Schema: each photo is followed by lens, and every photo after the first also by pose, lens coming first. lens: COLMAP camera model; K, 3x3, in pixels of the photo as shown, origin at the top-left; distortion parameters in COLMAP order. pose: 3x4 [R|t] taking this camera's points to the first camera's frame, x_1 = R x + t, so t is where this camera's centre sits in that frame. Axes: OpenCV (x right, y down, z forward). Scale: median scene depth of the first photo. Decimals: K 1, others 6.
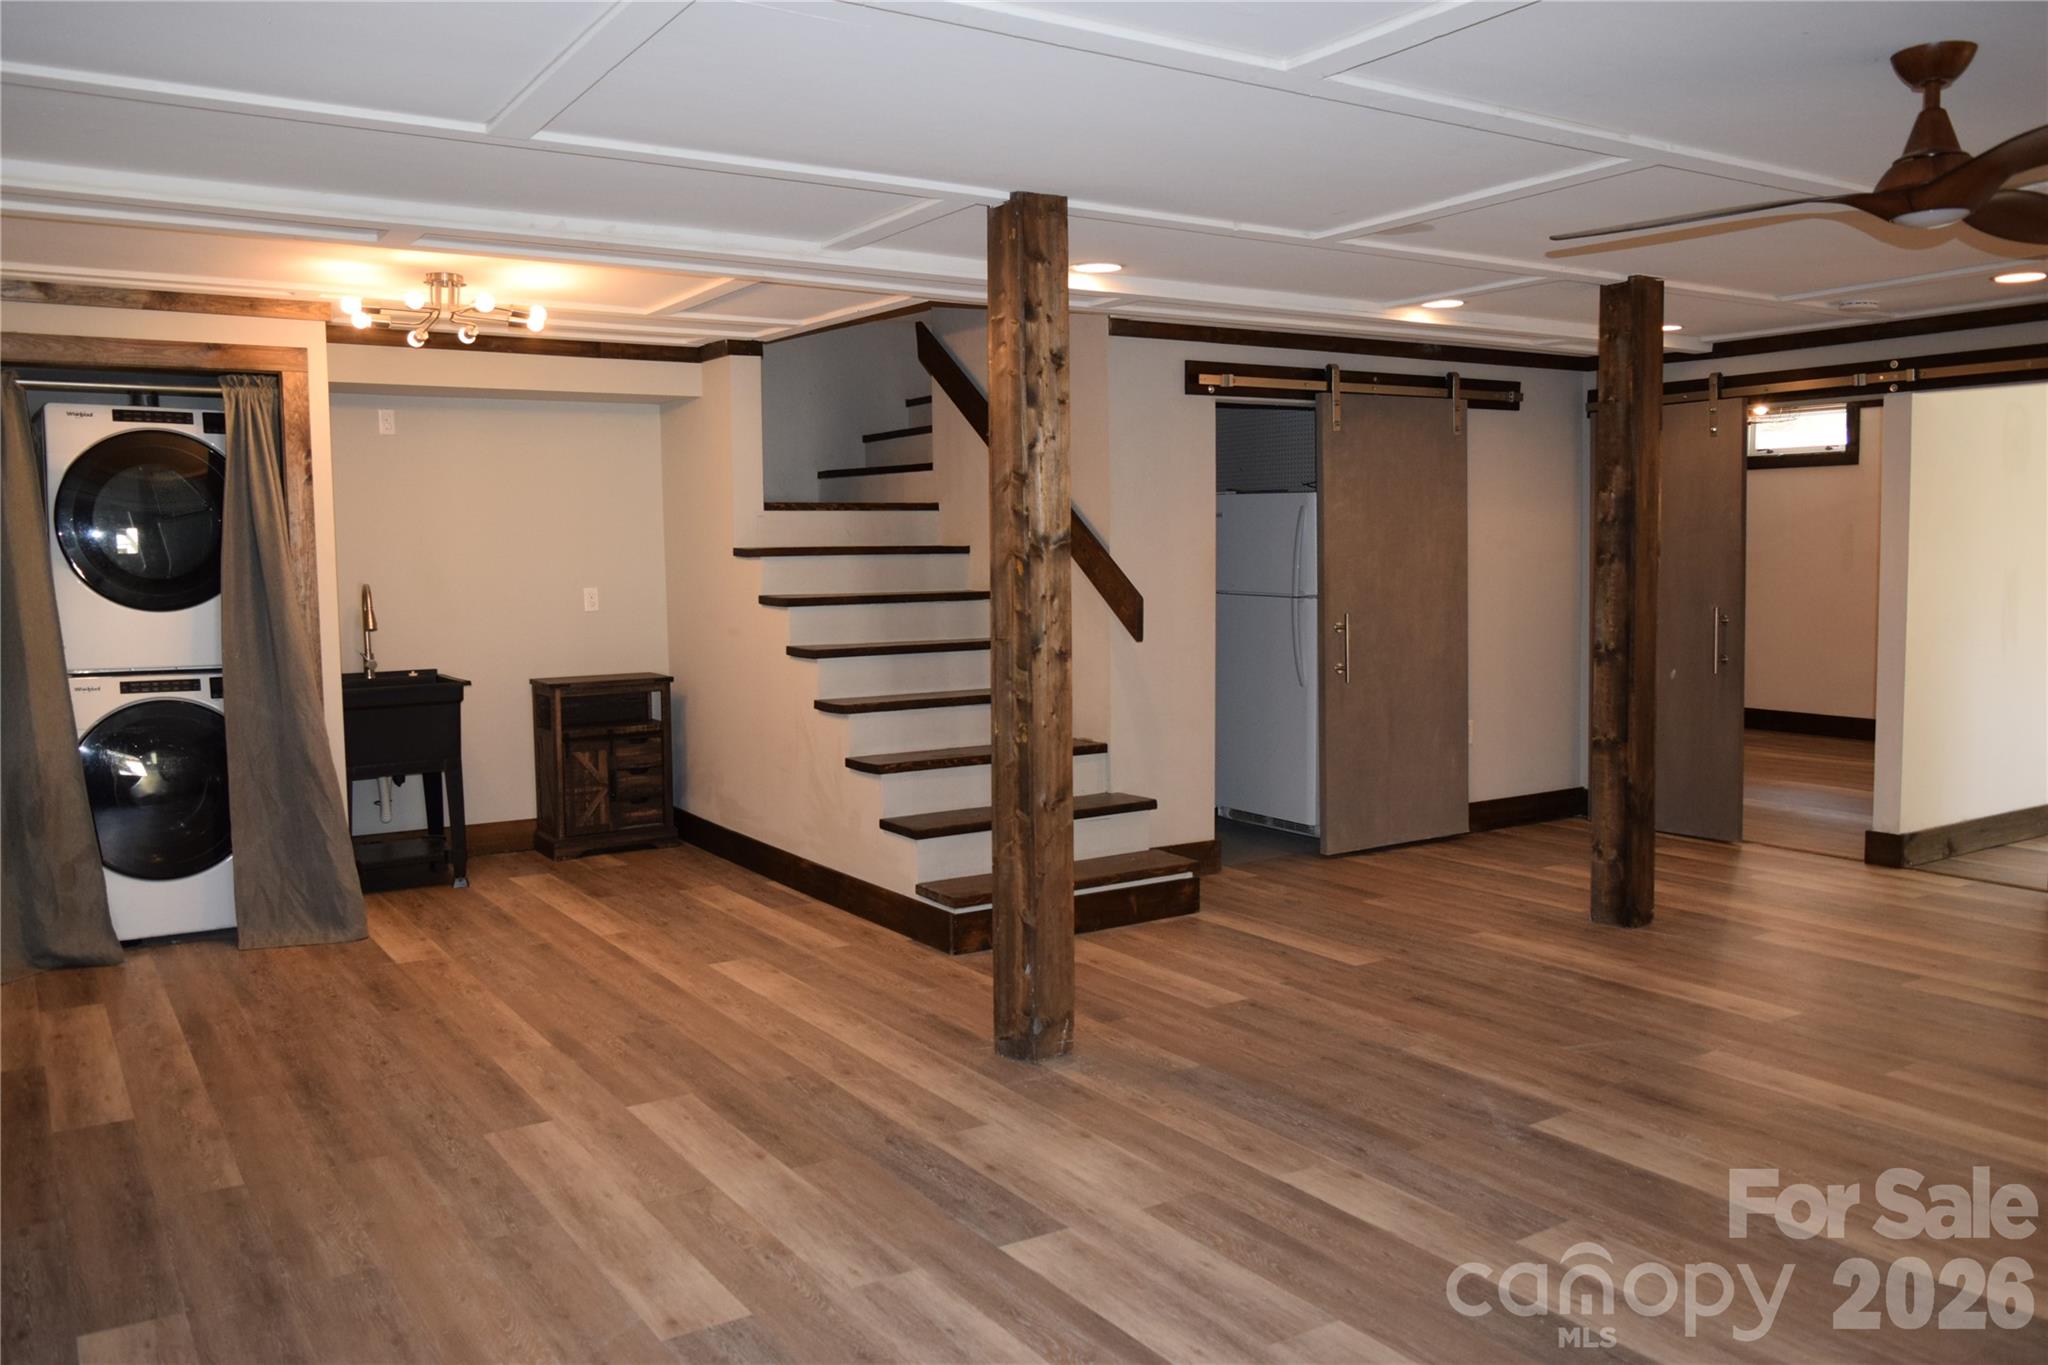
lens RADIAL K [[1586.9, 0, 1014.9], [0, 1586.9, 673.7], [0, 0, 1]] dist [-0.017188, 0.001699]
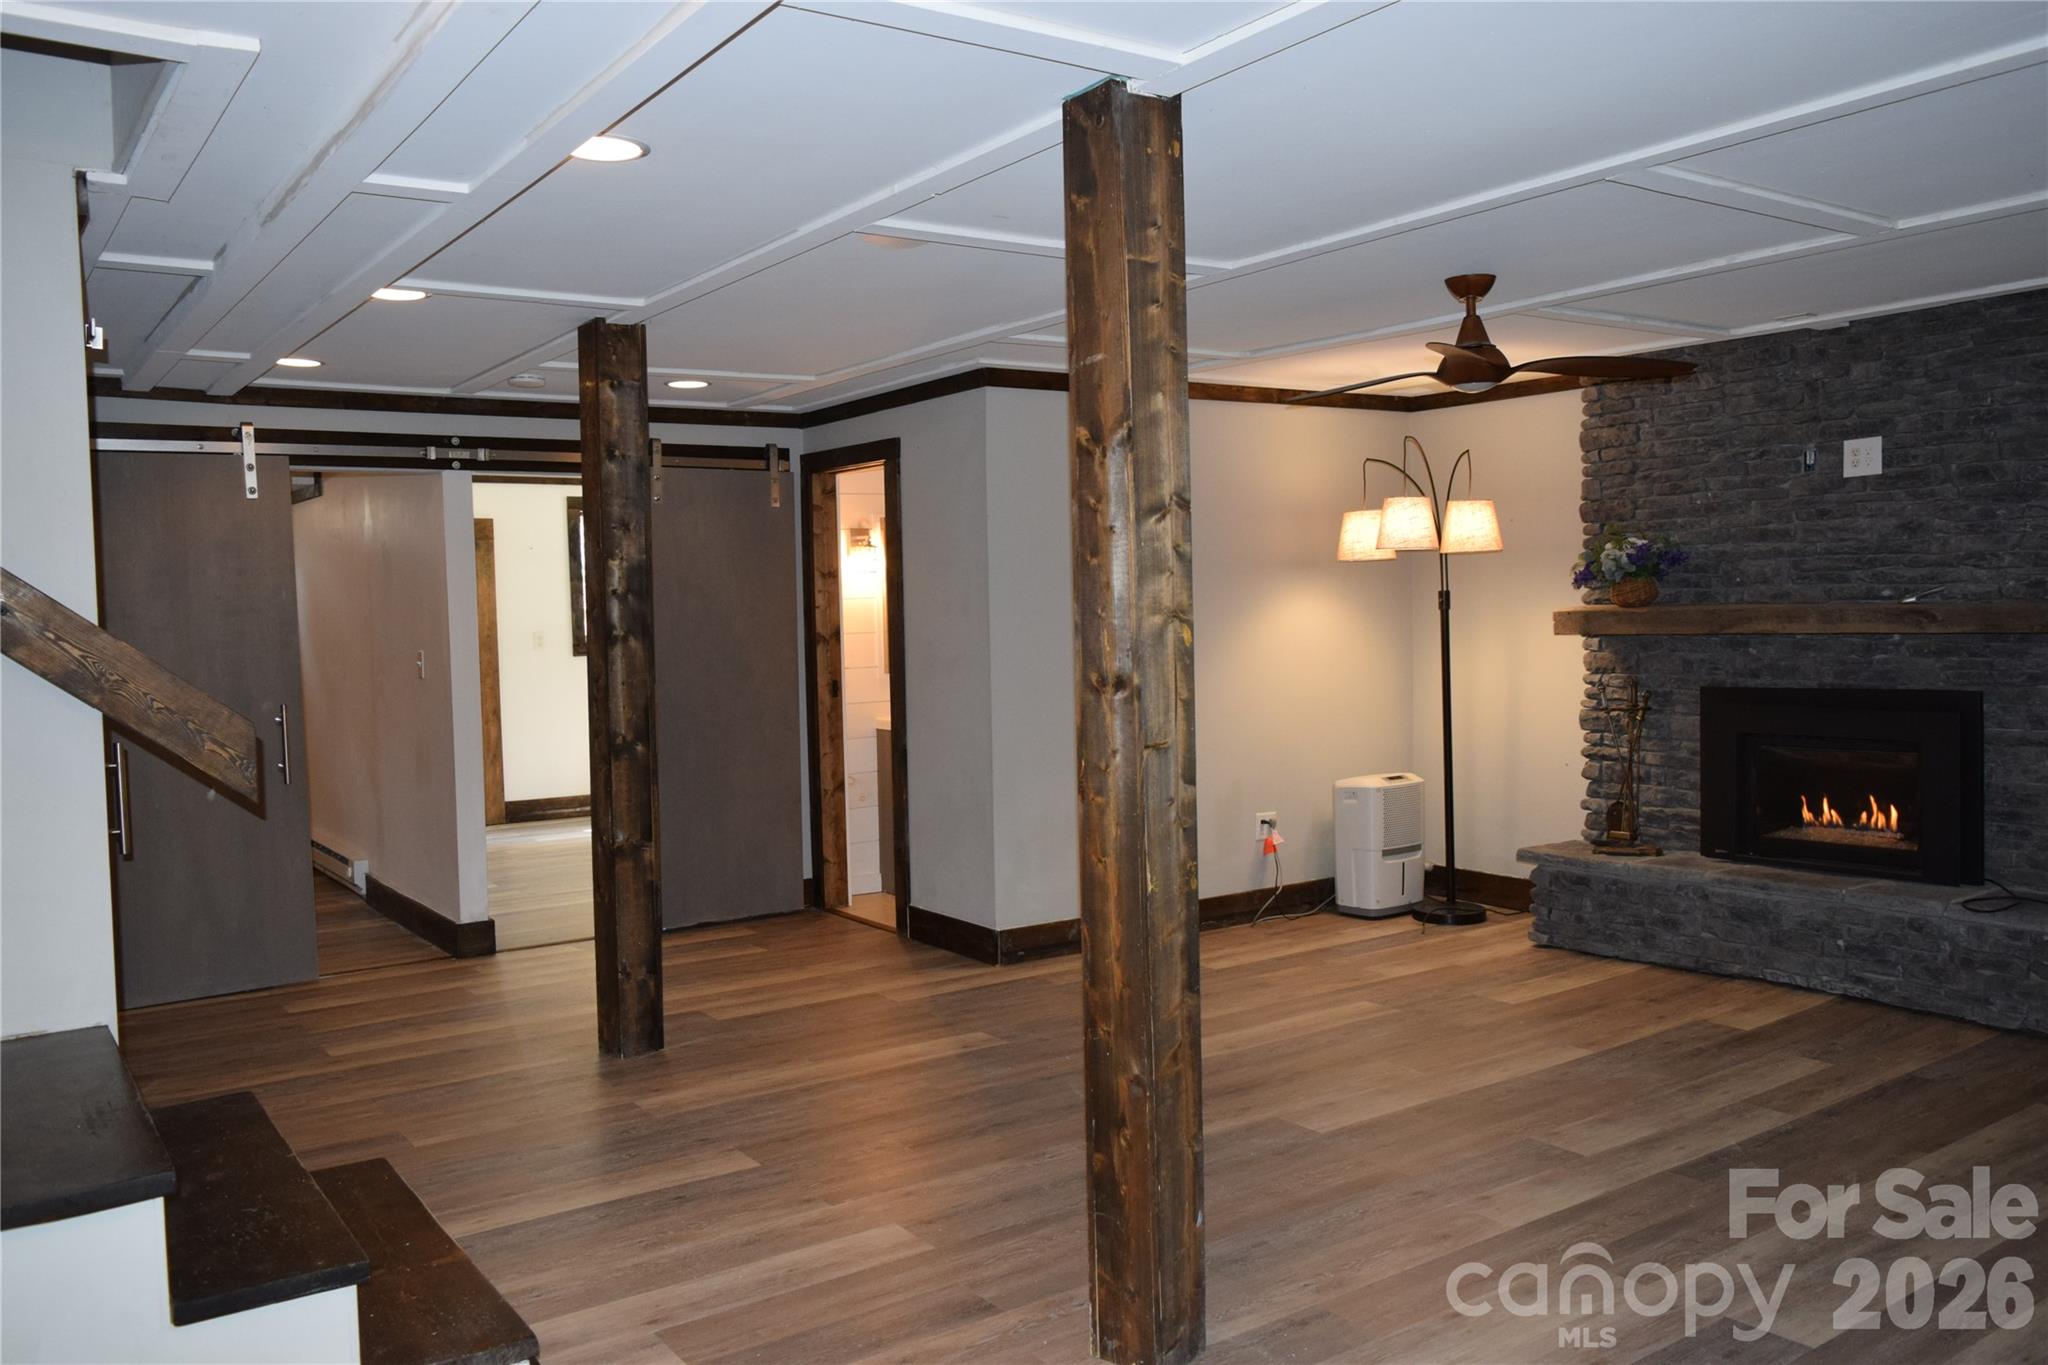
lens RADIAL K [[1586.9, 0, 1014.9], [0, 1586.9, 673.7], [0, 0, 1]] dist [-0.017188, 0.001699]
pose [[-0.032950, -0.033536, 0.998894, -0.747910], [0.105064, 0.993783, 0.036830, -0.091602], [-0.993919, 0.106162, -0.029222, 1.205774]]
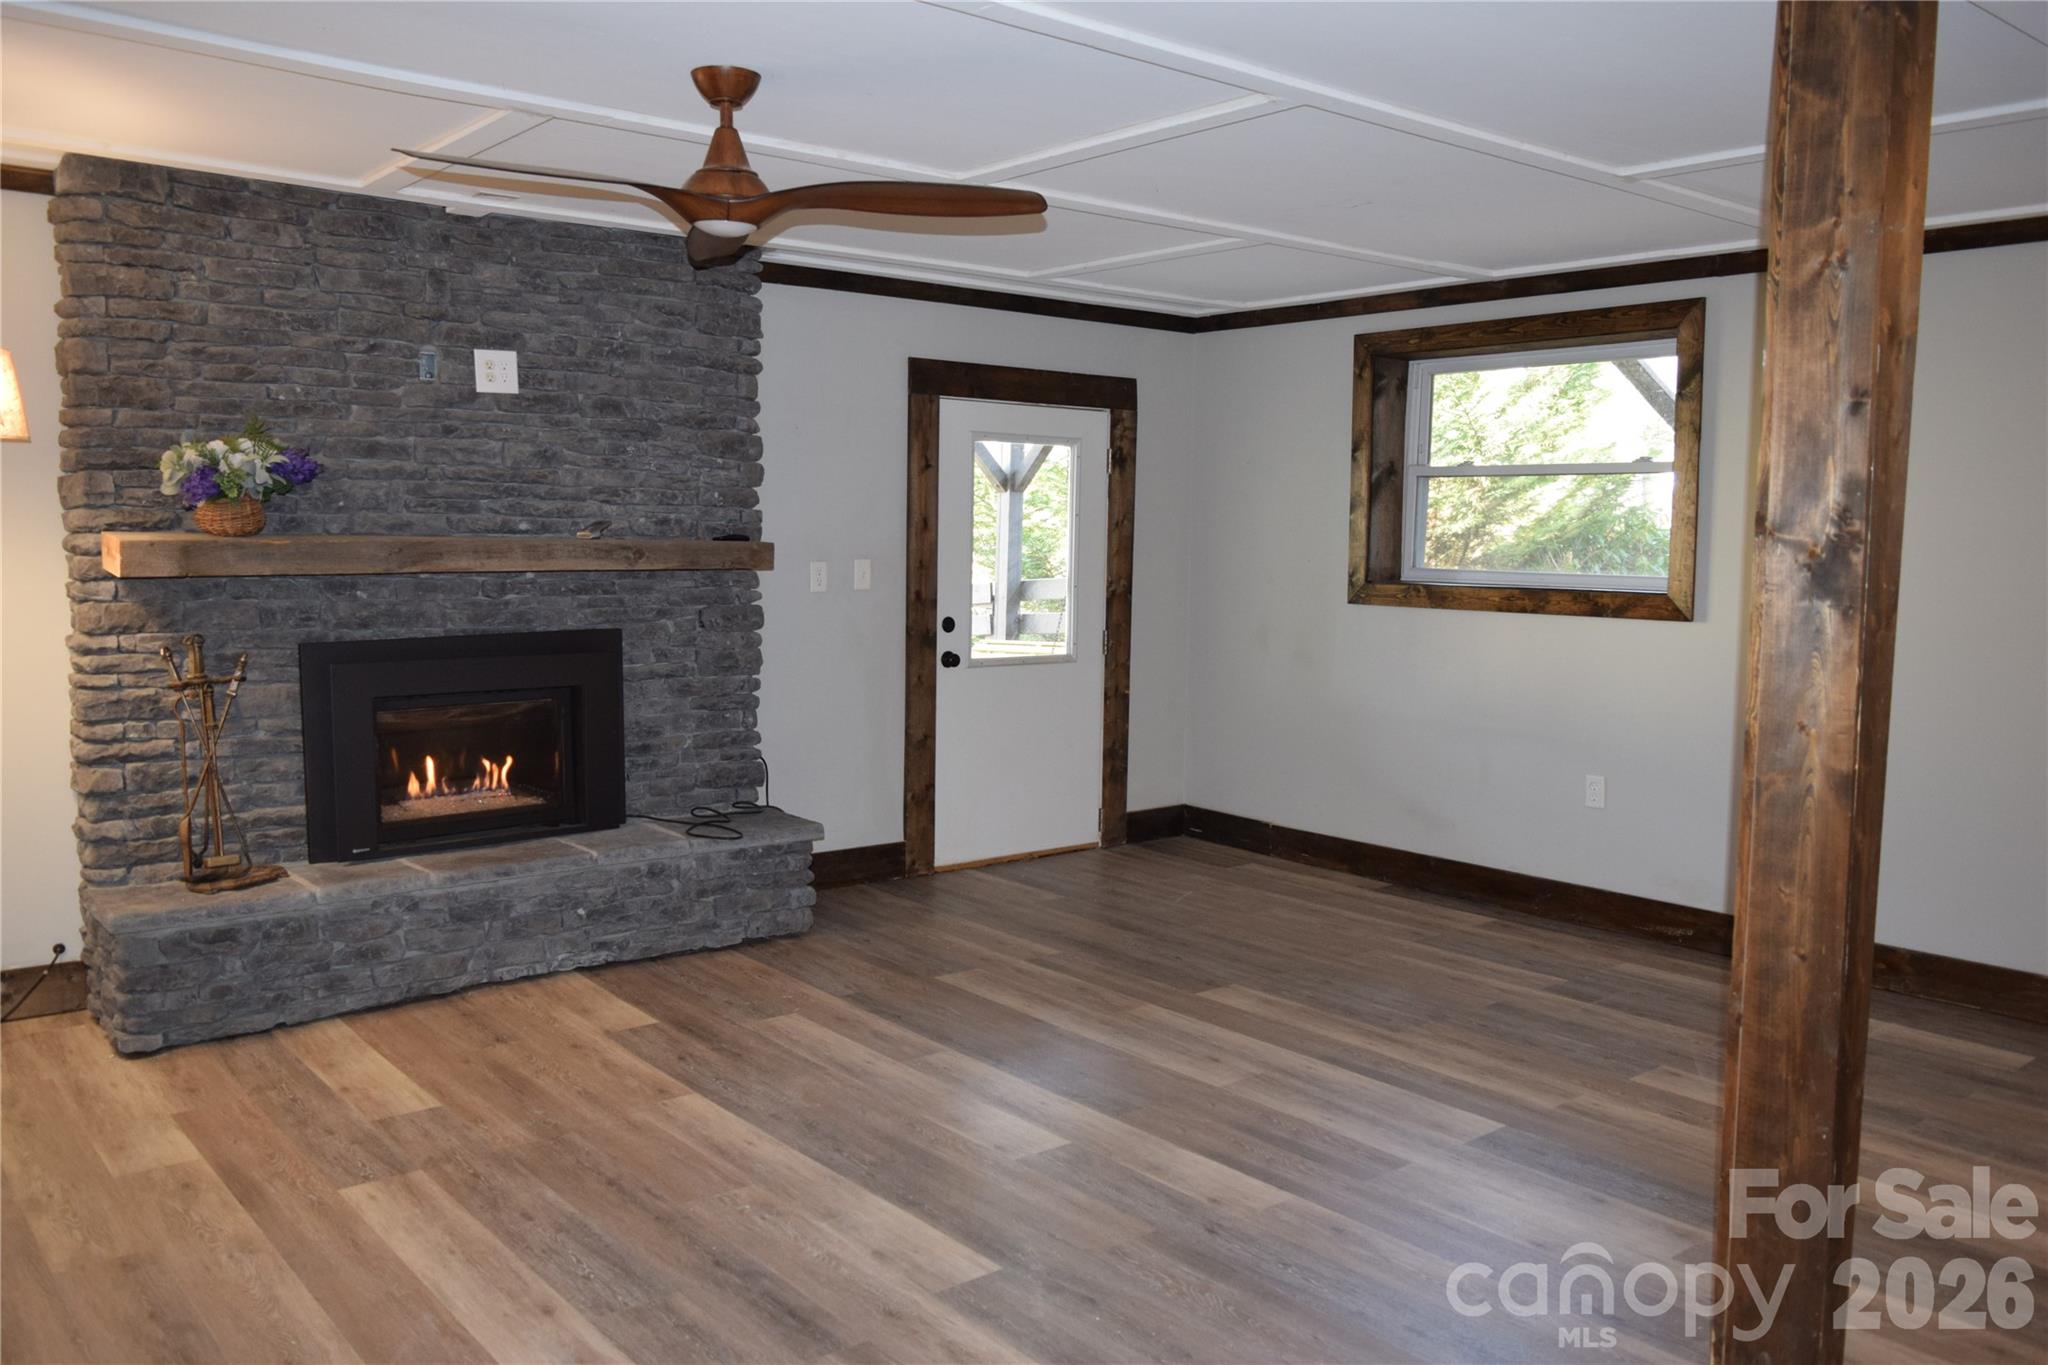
lens RADIAL K [[1586.9, 0, 1014.9], [0, 1586.9, 673.7], [0, 0, 1]] dist [-0.017188, 0.001699]
pose [[-0.993800, 0.005502, -0.111046, 0.403207], [-0.013851, 0.984867, 0.172758, -0.140243], [0.110316, 0.173225, -0.978685, 1.714748]]
